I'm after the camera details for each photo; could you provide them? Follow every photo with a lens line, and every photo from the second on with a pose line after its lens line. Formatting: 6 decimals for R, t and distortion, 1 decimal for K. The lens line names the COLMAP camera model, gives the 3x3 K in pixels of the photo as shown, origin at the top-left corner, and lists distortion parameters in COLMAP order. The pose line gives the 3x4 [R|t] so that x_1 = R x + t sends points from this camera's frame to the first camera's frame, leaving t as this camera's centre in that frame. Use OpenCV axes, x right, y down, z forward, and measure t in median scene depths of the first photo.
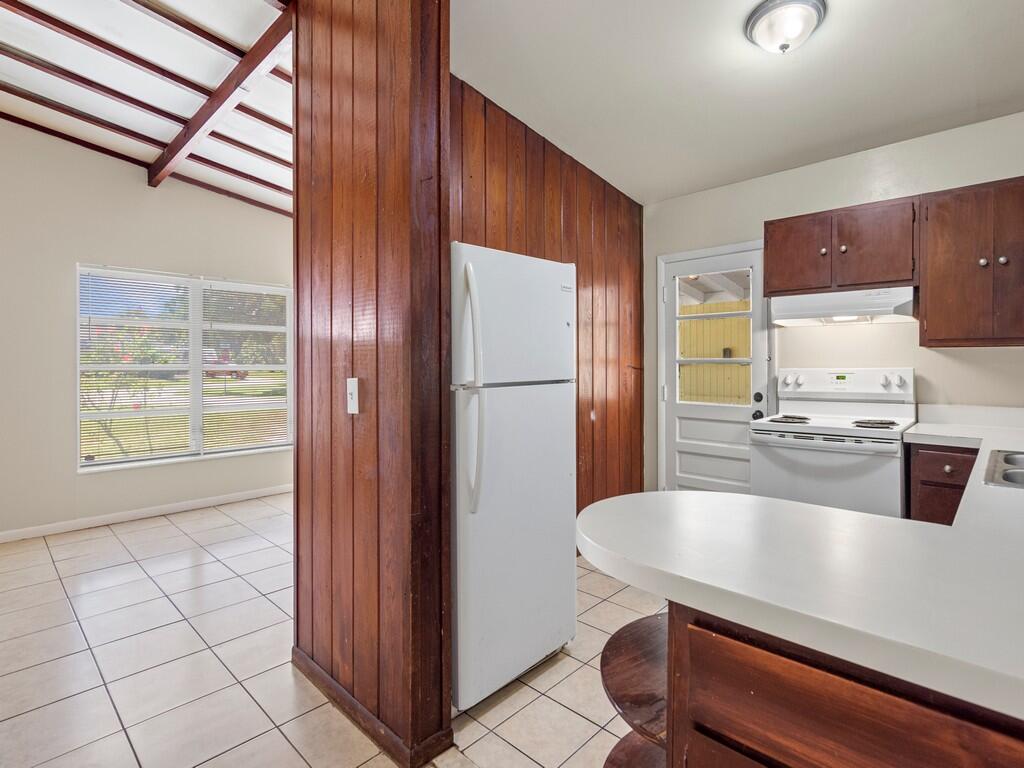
lens RADIAL K [[499.1, 0, 519.8], [0, 499.1, 375.6], [0, 0, 1]] dist [-0.006100, 0.001096]
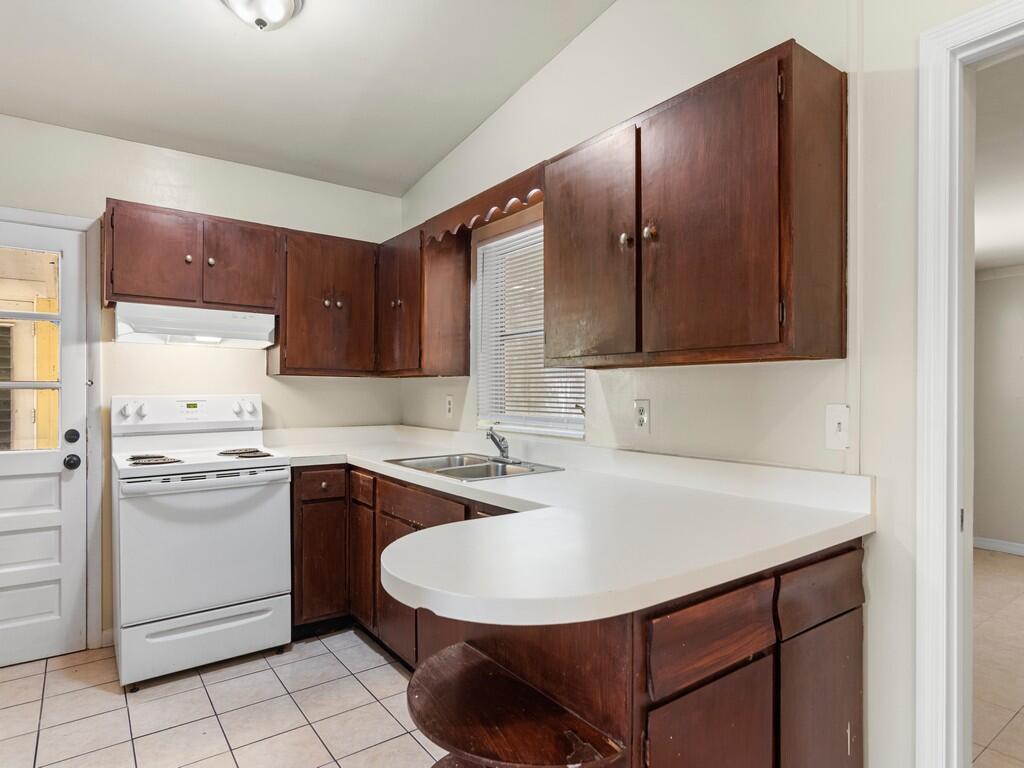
lens RADIAL K [[568.0, 0, 517.5], [0, 568.0, 392.9], [0, 0, 1]] dist [-0.002985, -0.001624]
pose [[0.177586, 0.003440, 0.984099, -0.248447], [0.017714, 0.999821, -0.006691, -0.002011], [-0.983946, 0.018620, 0.177493, 0.277160]]
